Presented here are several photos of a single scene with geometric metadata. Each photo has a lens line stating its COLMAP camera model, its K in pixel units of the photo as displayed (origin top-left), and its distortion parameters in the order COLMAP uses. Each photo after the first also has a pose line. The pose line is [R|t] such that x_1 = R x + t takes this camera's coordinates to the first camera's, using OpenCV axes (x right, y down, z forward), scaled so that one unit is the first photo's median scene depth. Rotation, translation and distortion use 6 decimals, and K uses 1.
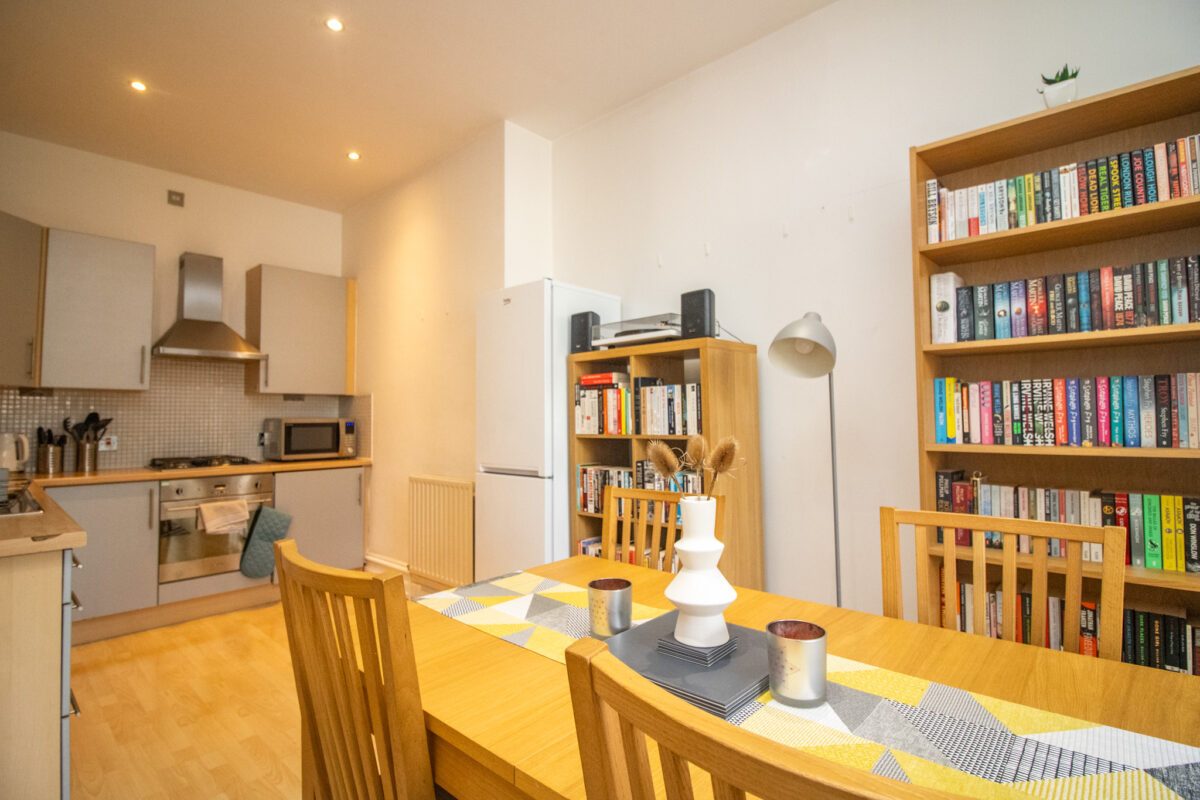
lens RADIAL K [[581.4, 0, 600.0], [0, 581.4, 400.0], [0, 0, 1]] dist [-0.004816, -0.001136]
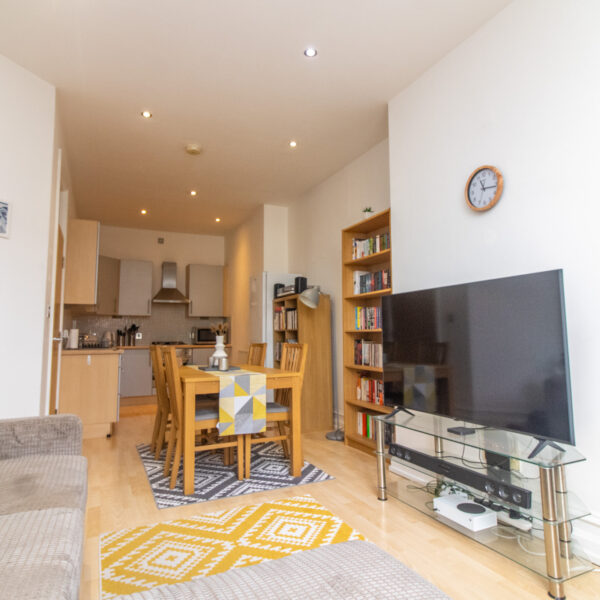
lens RADIAL K [[432.6, 0, 300.0], [0, 432.6, 300.0], [0, 0, 1]] dist [-0.000233, 0.000720]
pose [[0.926476, -0.029247, -0.375216, 0.666411], [0.011397, 0.998699, -0.049703, 0.018895], [0.376182, 0.041772, 0.925604, -0.642498]]
